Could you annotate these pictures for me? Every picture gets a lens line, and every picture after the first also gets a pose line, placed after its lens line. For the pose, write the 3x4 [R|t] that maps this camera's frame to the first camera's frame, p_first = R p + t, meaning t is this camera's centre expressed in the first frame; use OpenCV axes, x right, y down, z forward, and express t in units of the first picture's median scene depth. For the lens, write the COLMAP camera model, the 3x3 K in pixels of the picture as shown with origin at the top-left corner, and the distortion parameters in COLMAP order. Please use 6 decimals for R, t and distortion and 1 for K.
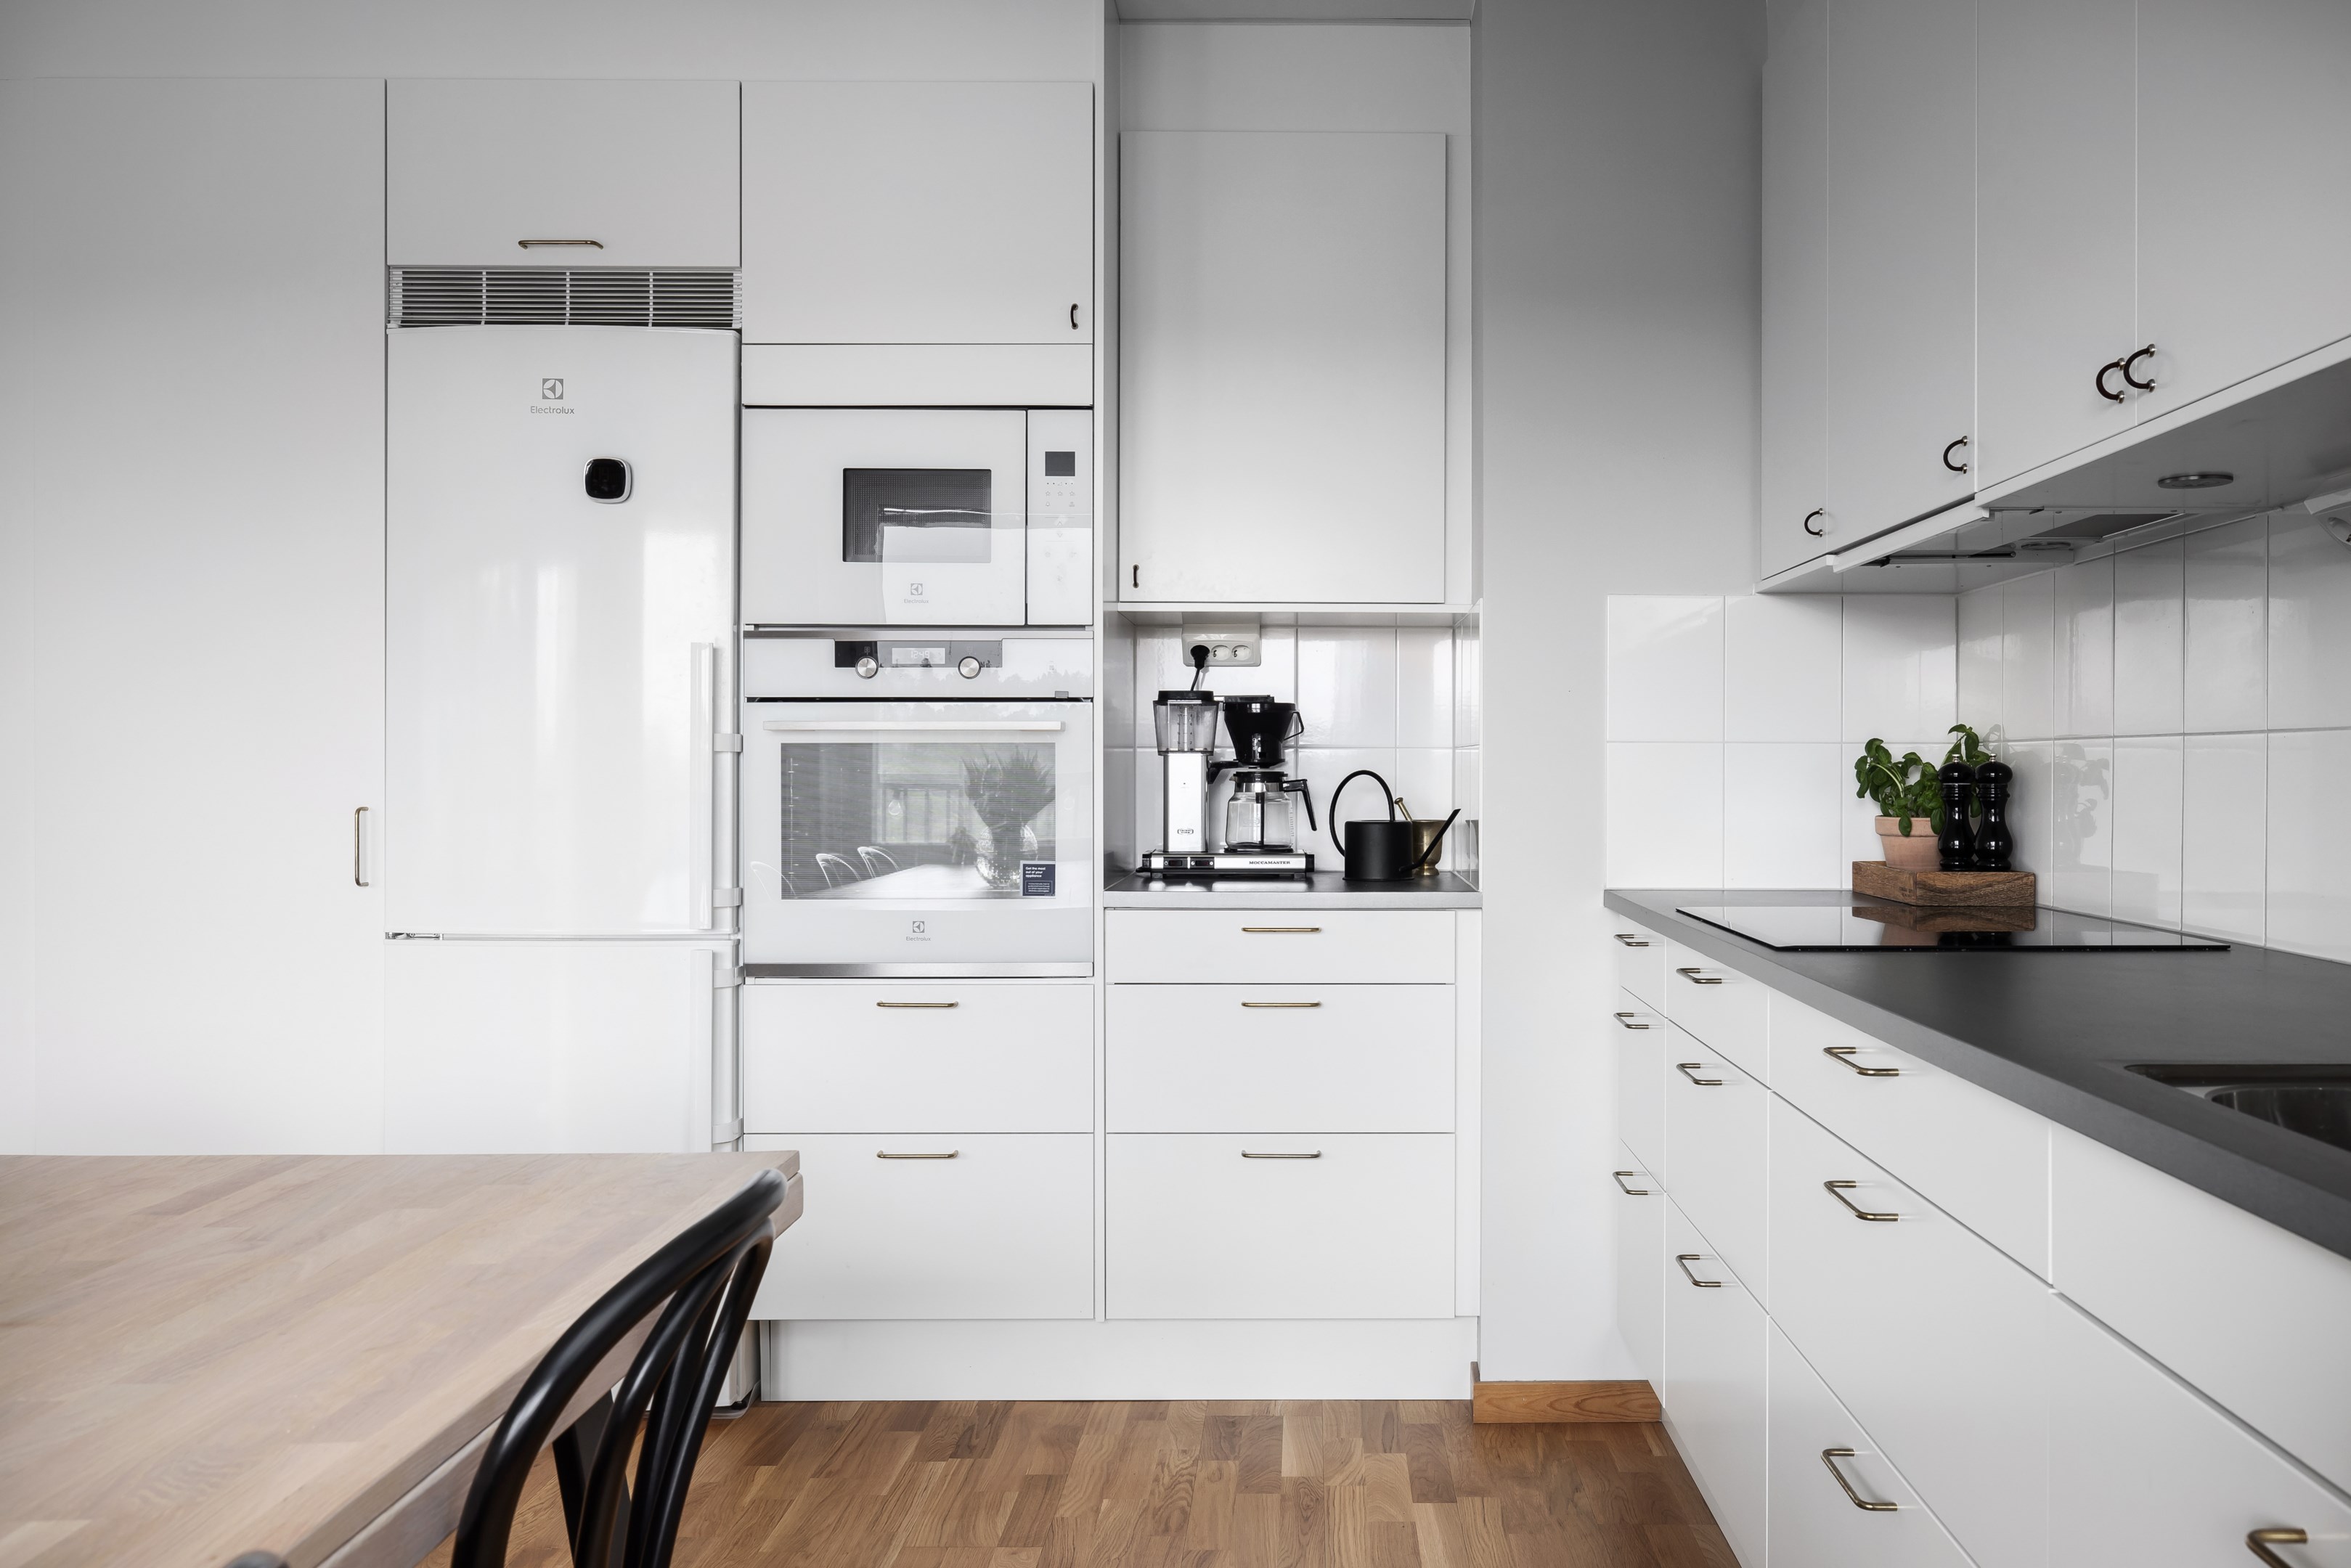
lens RADIAL K [[1890.3, 0, 1175.5], [0, 1890.3, 784.0], [0, 0, 1]] dist [0.001754, 0.010564]
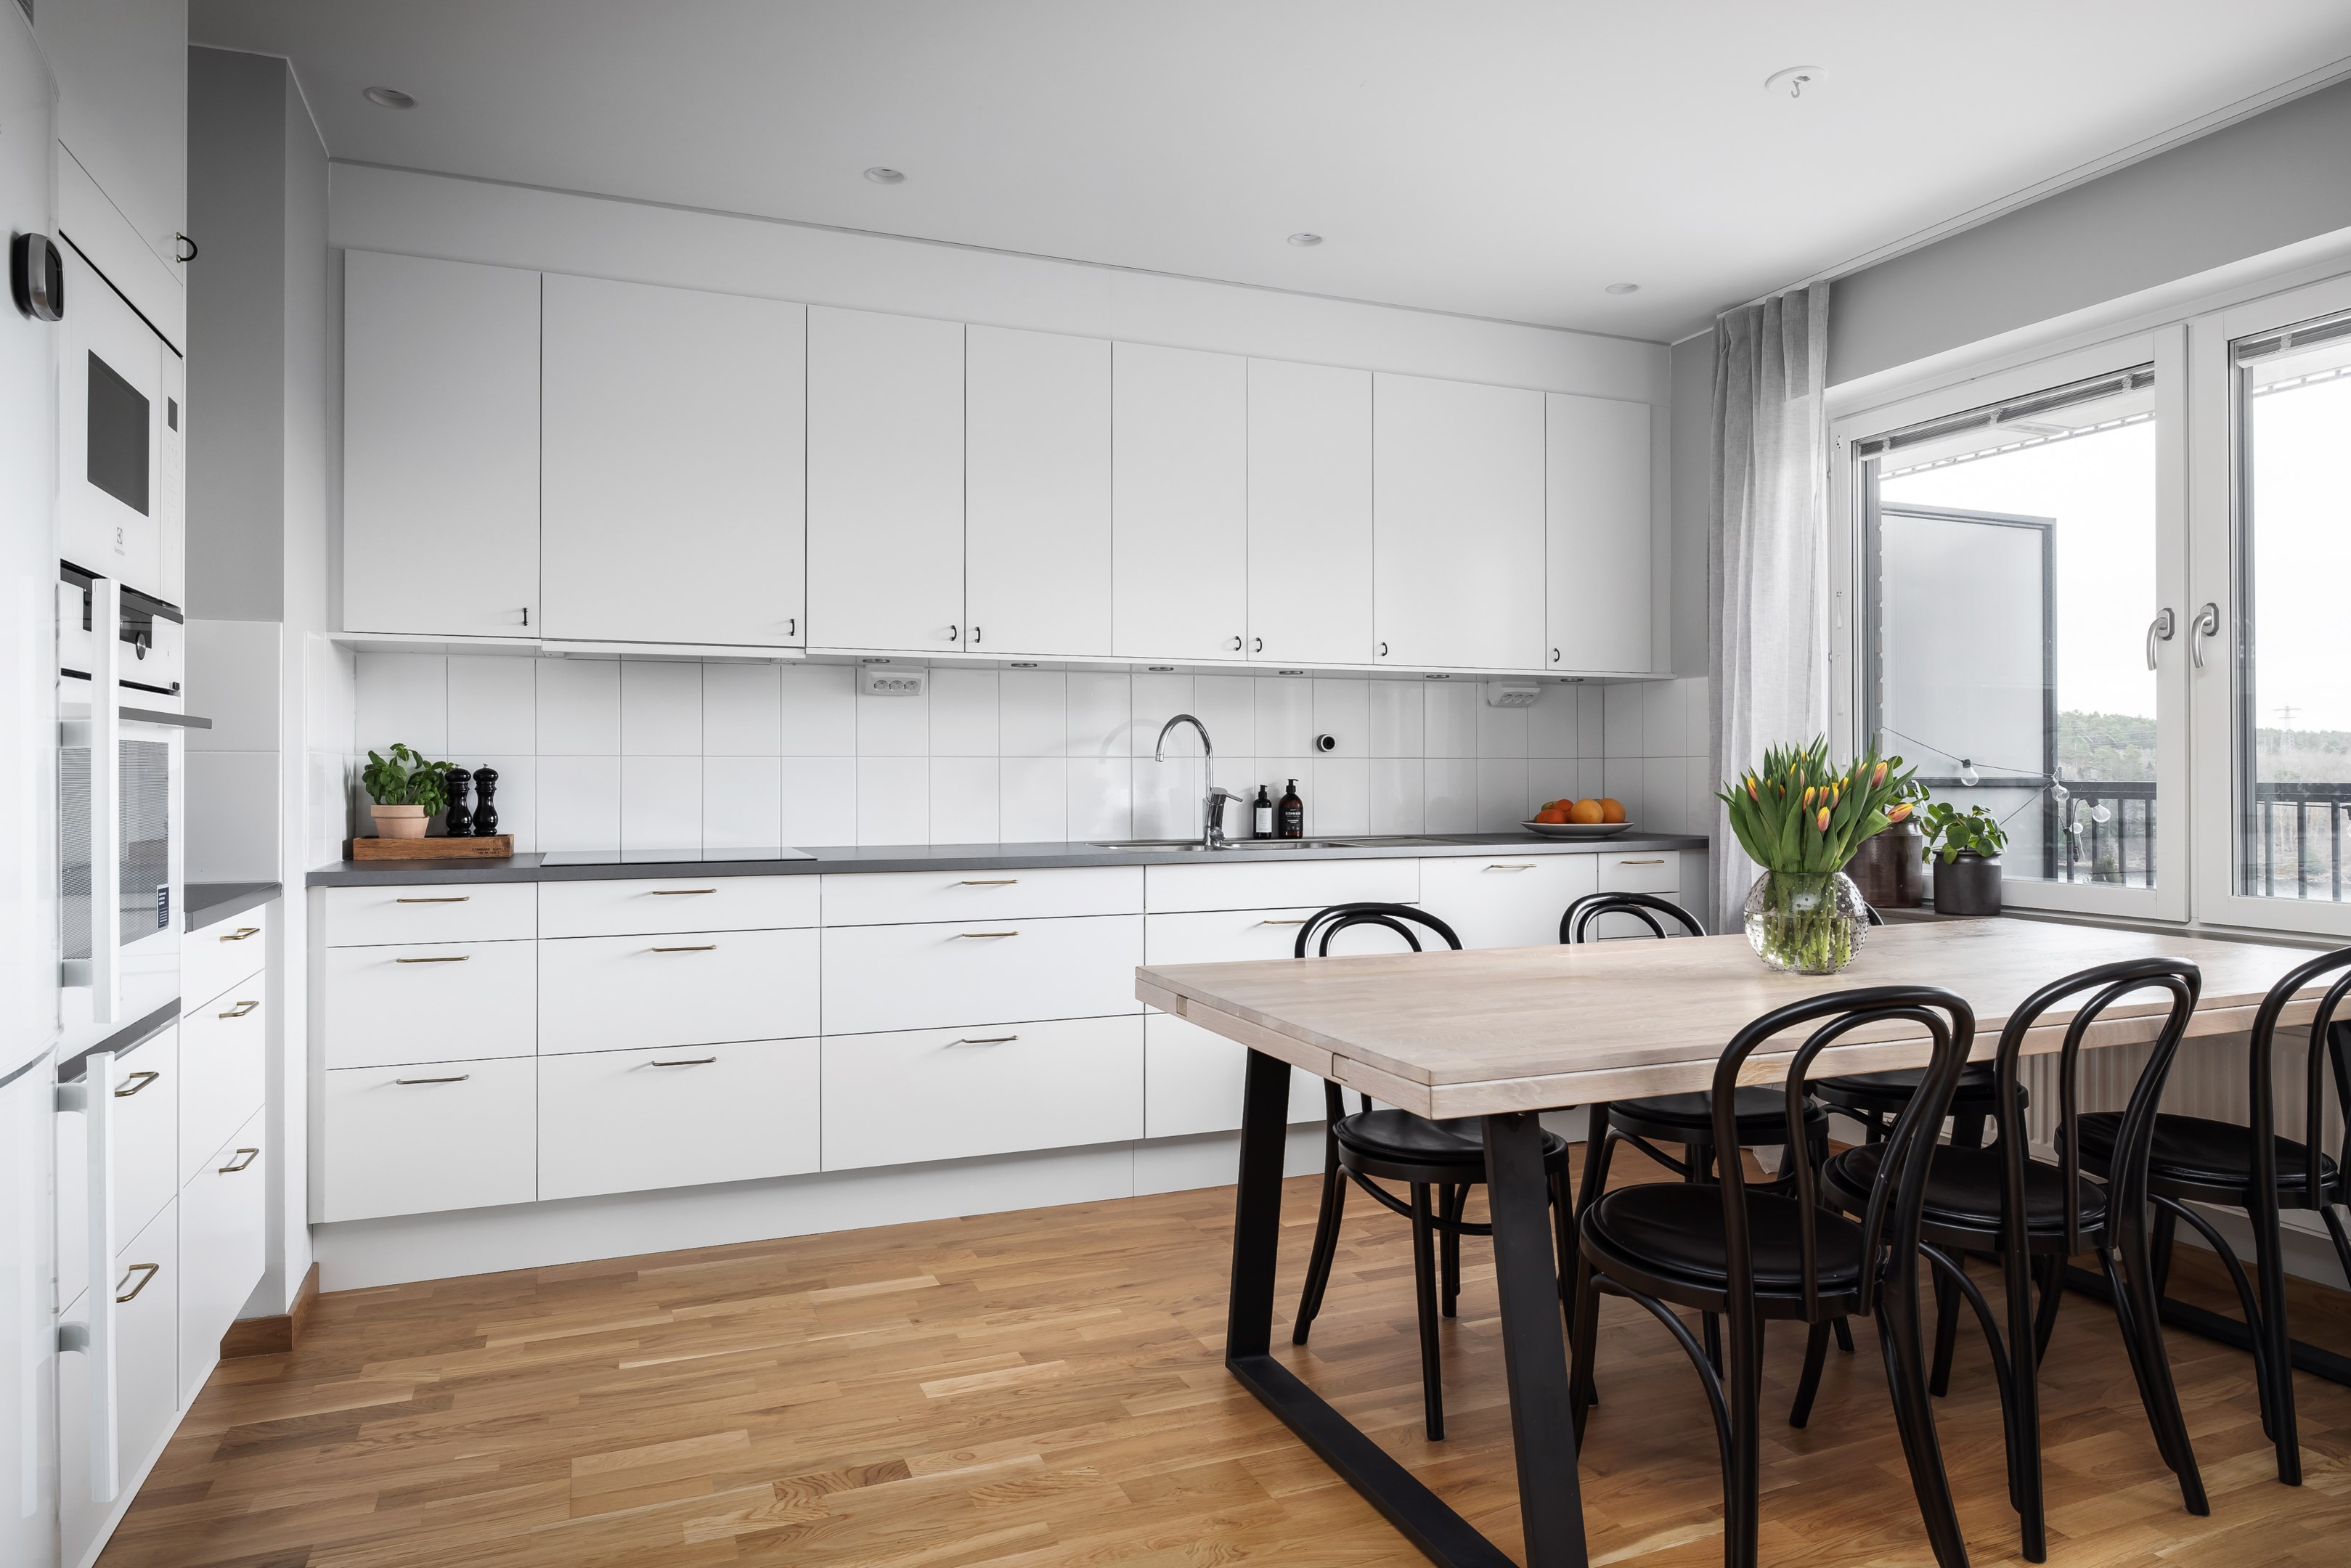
lens RADIAL K [[1450.7, 0, 1175.5], [0, 1450.7, 784.0], [0, 0, 1]] dist [0.000118, 0.002063]
pose [[-0.398190, -0.010355, 0.917245, -0.935416], [0.012160, 0.999789, 0.016566, -0.011549], [-0.917222, 0.017751, -0.397980, 0.934631]]
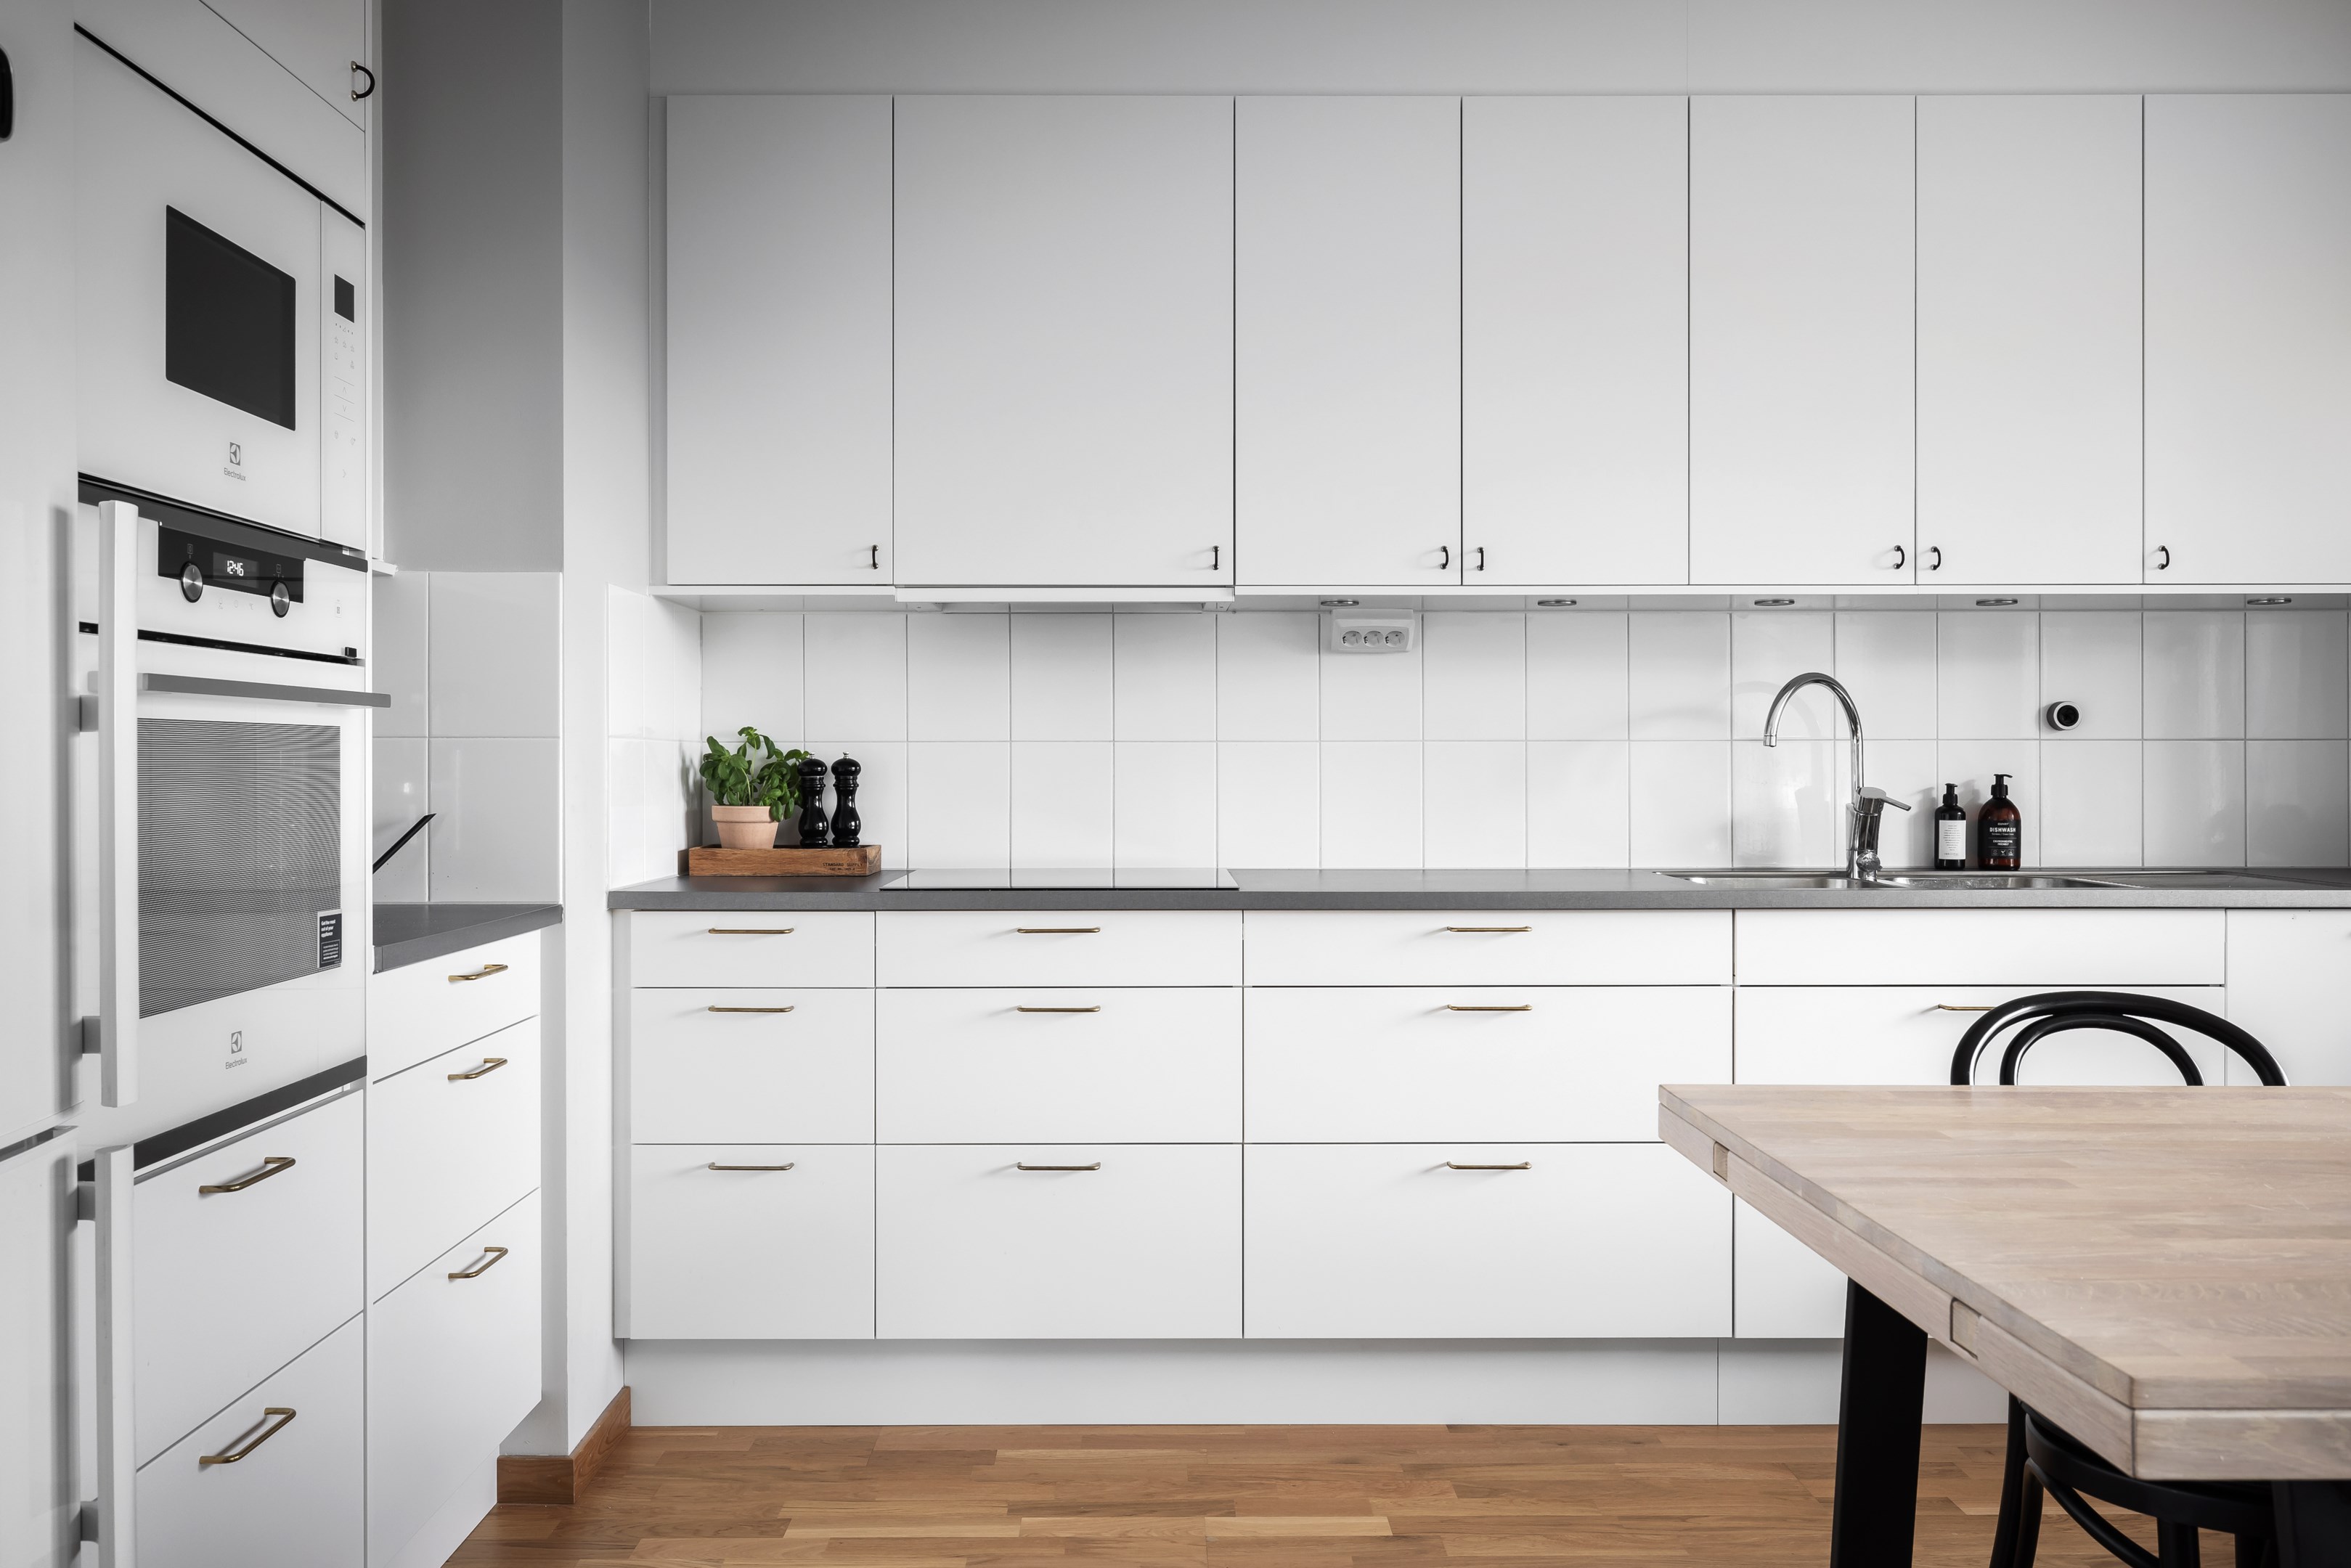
lens RADIAL K [[1890.3, 0, 1175.5], [0, 1890.3, 784.0], [0, 0, 1]] dist [0.001754, 0.010564]
pose [[-0.039643, -0.014247, 0.999112, -0.809695], [0.014875, 0.999779, 0.014846, -0.010160], [-0.999103, 0.015450, -0.039423, 0.815837]]
